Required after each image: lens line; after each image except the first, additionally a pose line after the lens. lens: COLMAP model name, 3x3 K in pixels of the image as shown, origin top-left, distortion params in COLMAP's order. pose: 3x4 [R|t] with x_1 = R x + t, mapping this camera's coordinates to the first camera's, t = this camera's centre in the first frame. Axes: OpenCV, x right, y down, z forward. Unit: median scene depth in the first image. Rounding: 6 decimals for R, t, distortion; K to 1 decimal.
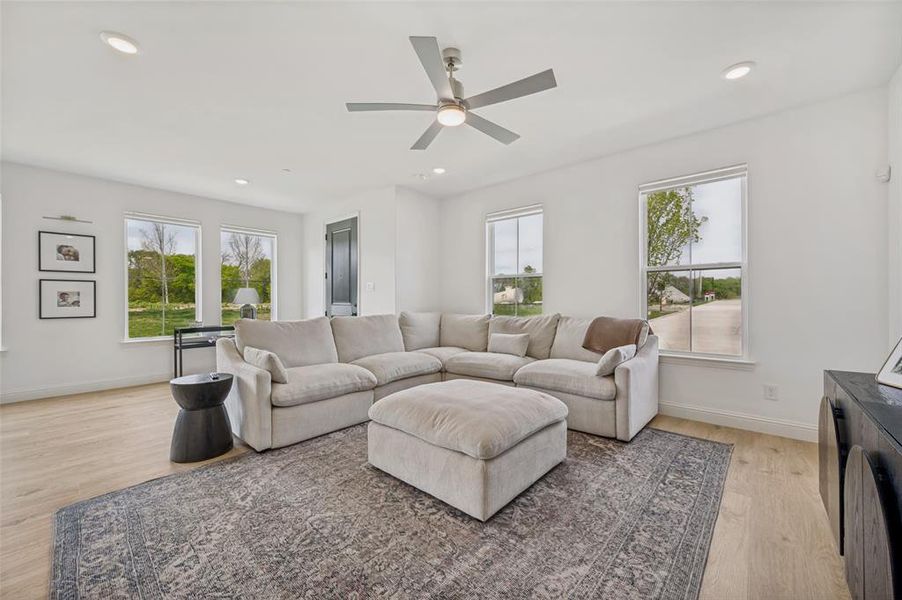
lens RADIAL K [[354.1, 0, 451.0], [0, 354.1, 300.0], [0, 0, 1]] dist [-0.002195, -0.000164]
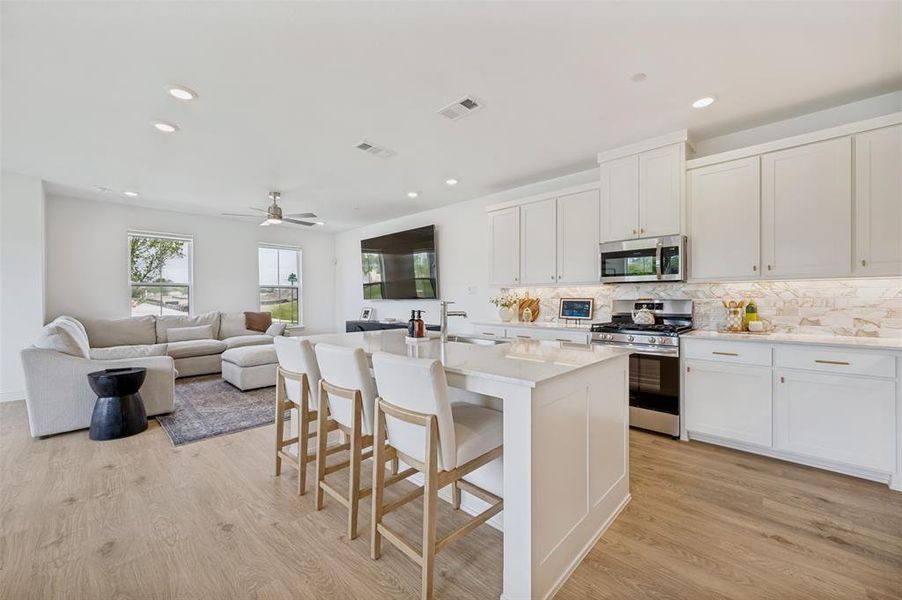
lens RADIAL K [[359.5, 0, 451.0], [0, 359.5, 300.0], [0, 0, 1]] dist [0.002434, 0.000200]
pose [[0.048603, -0.004746, 0.998807, -1.572785], [0.008086, 0.999958, 0.004358, -0.014031], [-0.998785, 0.007865, 0.048640, -0.150491]]
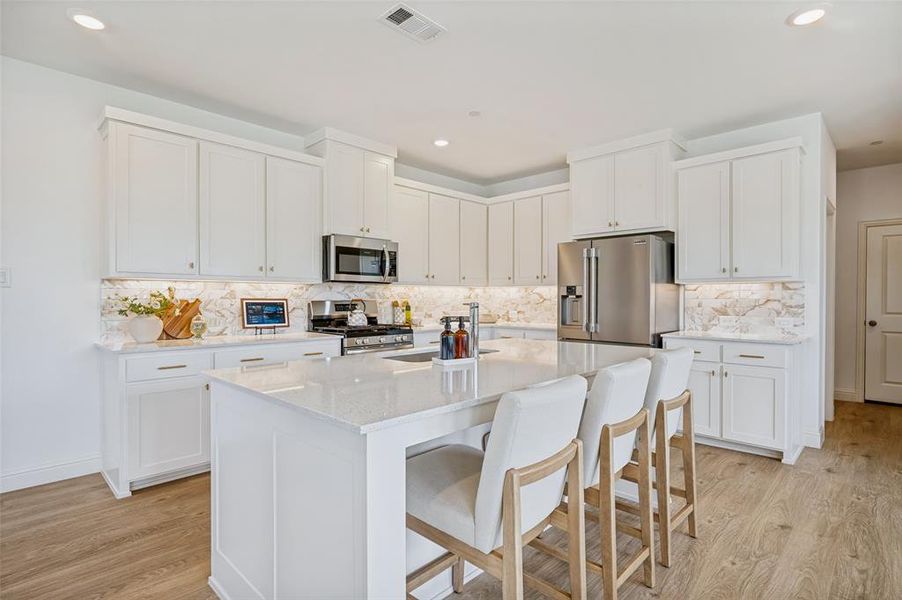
lens RADIAL K [[452.0, 0, 451.0], [0, 452.0, 300.0], [0, 0, 1]] dist [0.001425, 0.000096]
pose [[-0.998364, 0.001387, 0.057167, -0.784405], [0.001736, 0.999980, 0.006069, -0.014301], [-0.057157, 0.006158, -0.998346, 0.642237]]
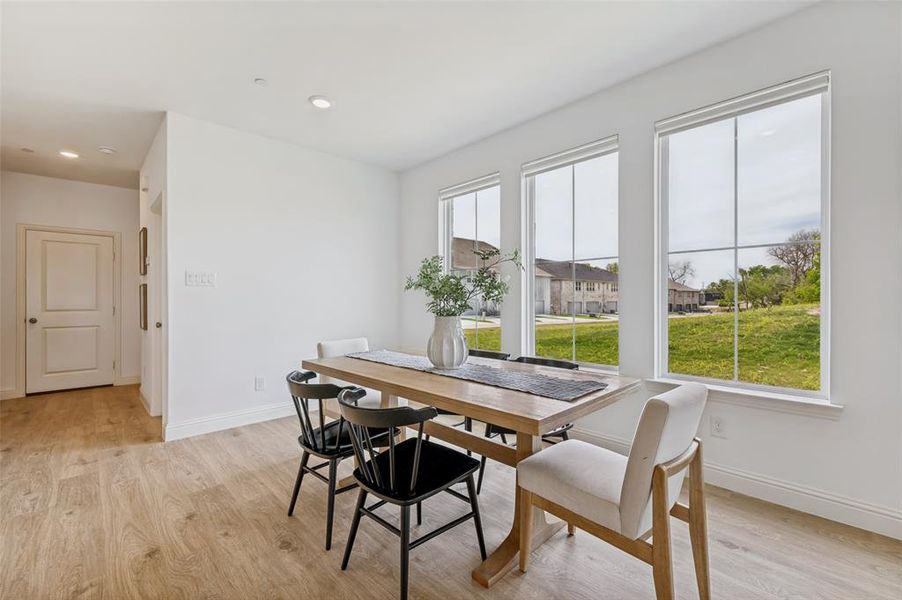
lens RADIAL K [[386.4, 0, 451.0], [0, 386.4, 300.0], [0, 0, 1]] dist [-0.000009, -0.000112]
pose [[-0.095968, 0.005055, -0.995372, -0.886172], [0.002528, 0.999985, 0.004834, 0.000481], [0.995381, -0.002053, -0.095980, 0.678573]]
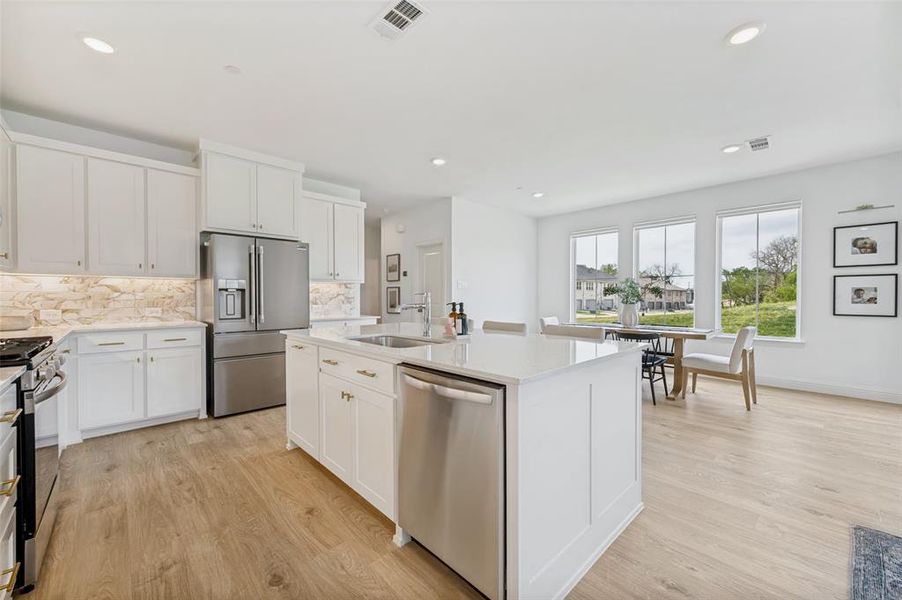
lens RADIAL K [[359.5, 0, 451.0], [0, 359.5, 300.0], [0, 0, 1]] dist [0.002434, 0.000200]
pose [[-0.099805, 0.011649, -0.994939, -0.049934], [-0.001816, 0.999928, 0.011890, -0.000195], [0.995005, 0.002993, -0.099776, 0.027583]]
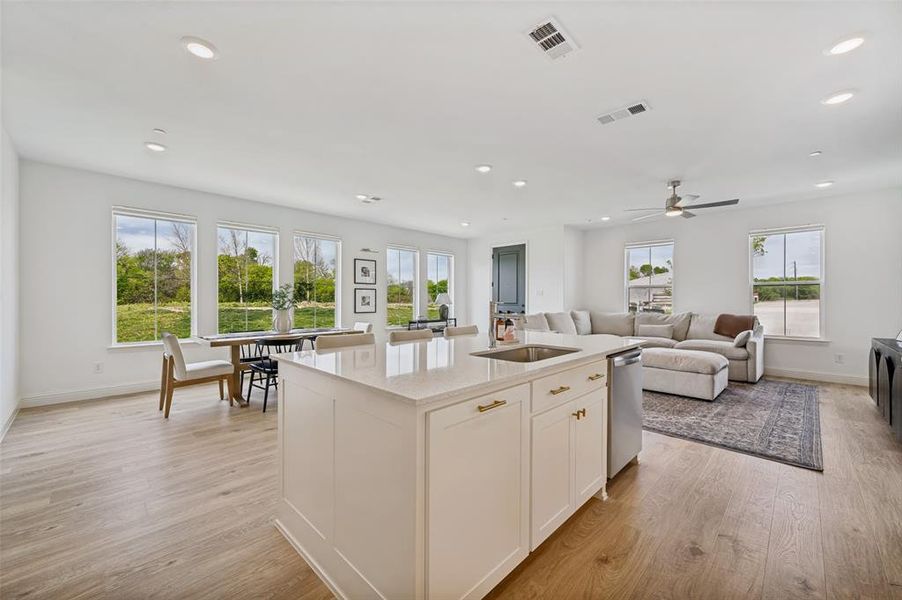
lens RADIAL K [[359.5, 0, 451.0], [0, 359.5, 300.0], [0, 0, 1]] dist [0.002434, 0.000200]
pose [[0.998293, 0.005118, -0.058172, -0.818116], [-0.005174, 0.999986, -0.000811, -0.009338], [0.058168, 0.001111, 0.998306, -0.799929]]
